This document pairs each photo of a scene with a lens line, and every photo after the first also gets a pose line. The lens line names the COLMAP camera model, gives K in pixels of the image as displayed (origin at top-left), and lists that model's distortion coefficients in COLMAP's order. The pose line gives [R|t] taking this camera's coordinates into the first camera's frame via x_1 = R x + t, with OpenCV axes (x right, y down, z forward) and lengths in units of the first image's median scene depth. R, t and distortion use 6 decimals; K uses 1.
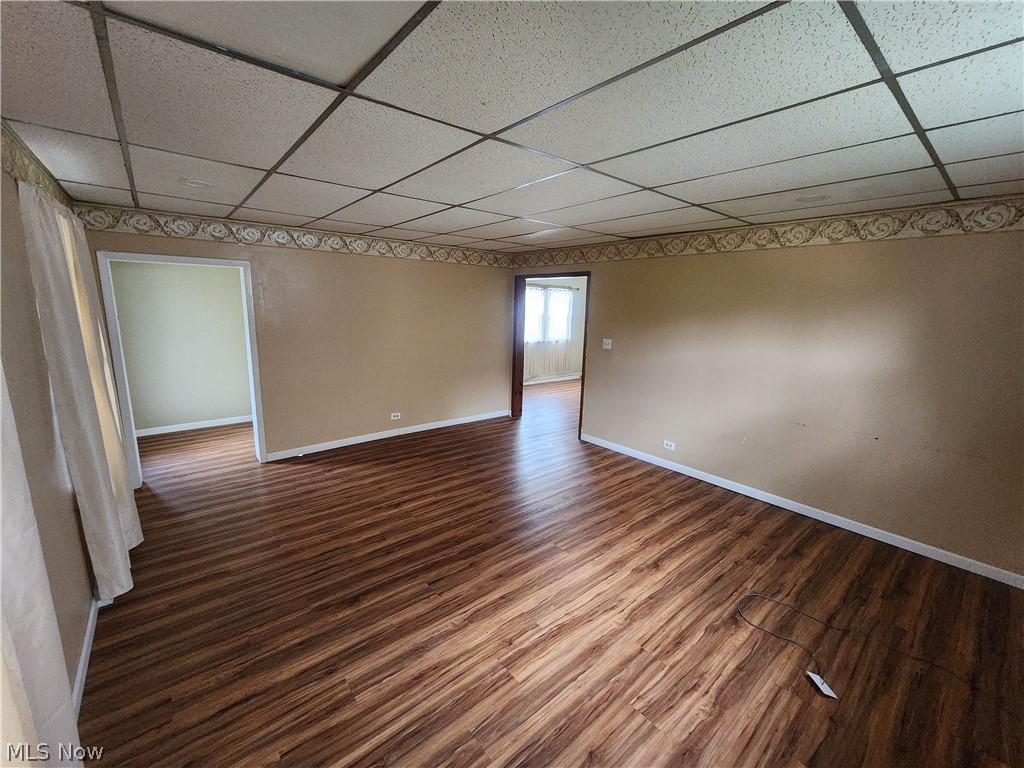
lens RADIAL K [[421.2, 0, 505.7], [0, 421.2, 383.0], [0, 0, 1]] dist [0.002451, 0.000212]
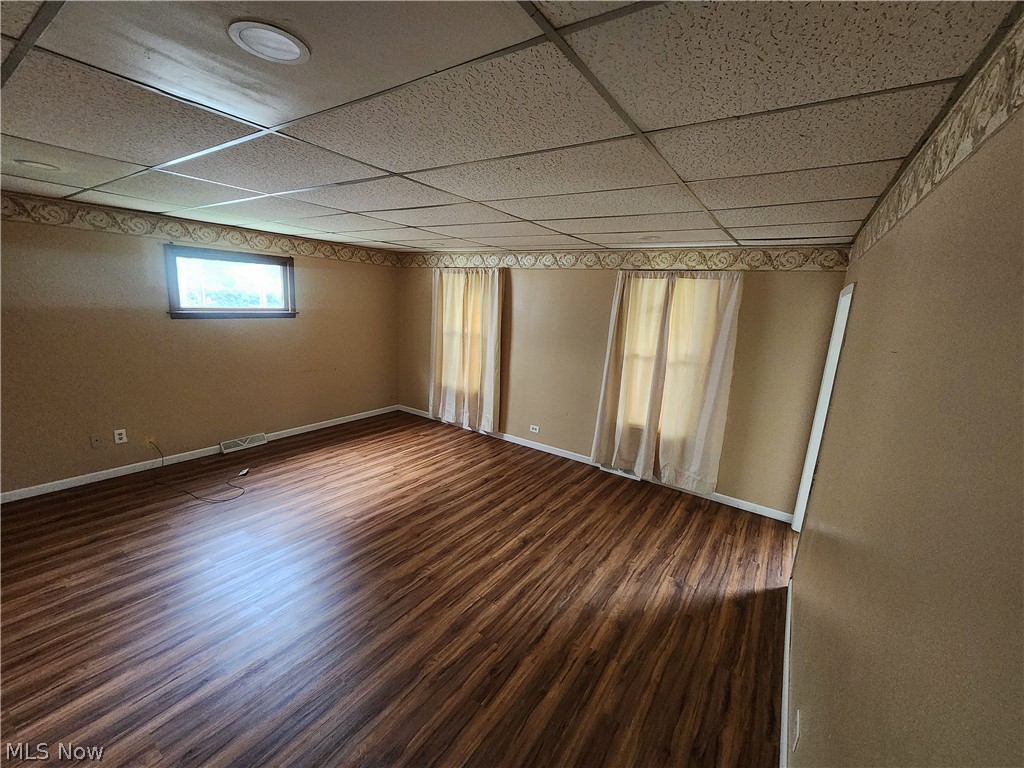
lens RADIAL K [[421.2, 0, 515.7], [0, 421.2, 386.5], [0, 0, 1]] dist [0.002451, 0.000212]
pose [[-0.953114, -0.014044, -0.302284, 0.050136], [-0.130773, 0.919946, 0.369591, -0.398805], [0.272894, 0.391793, -0.878651, 1.866028]]
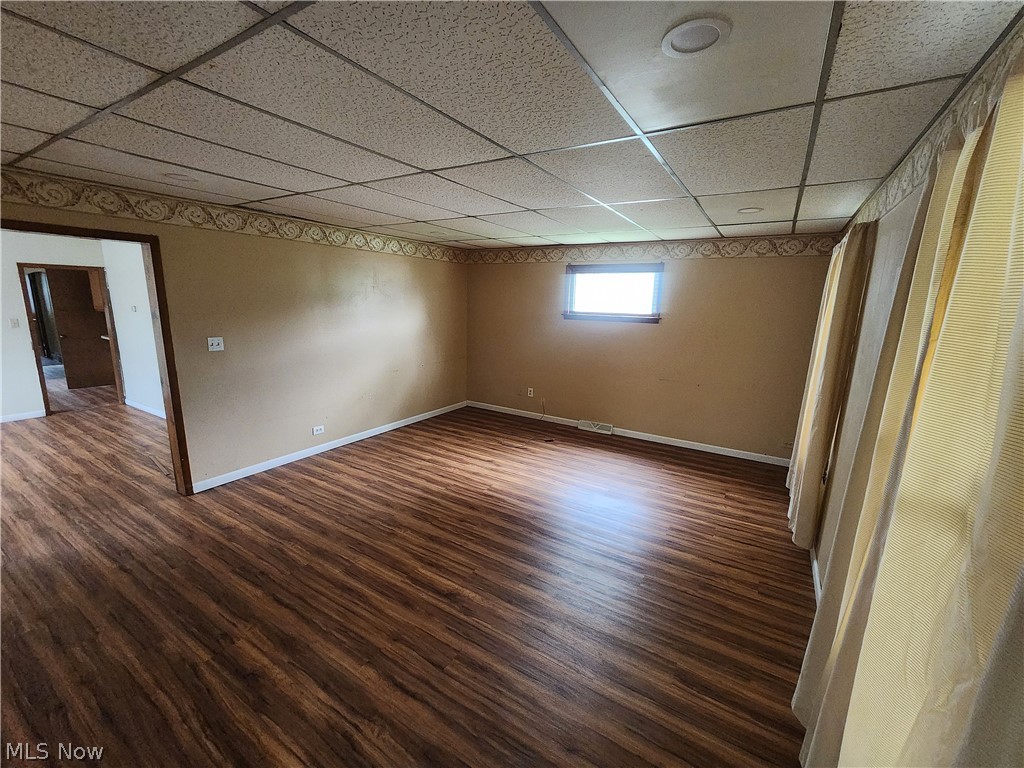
lens RADIAL K [[421.2, 0, 511.1], [0, 421.2, 388.7], [0, 0, 1]] dist [0.002451, 0.000212]
pose [[-0.323937, -0.227034, 0.918434, -0.947414], [0.144981, 0.947400, 0.285330, -0.239186], [-0.934904, 0.225585, -0.273983, 1.141714]]
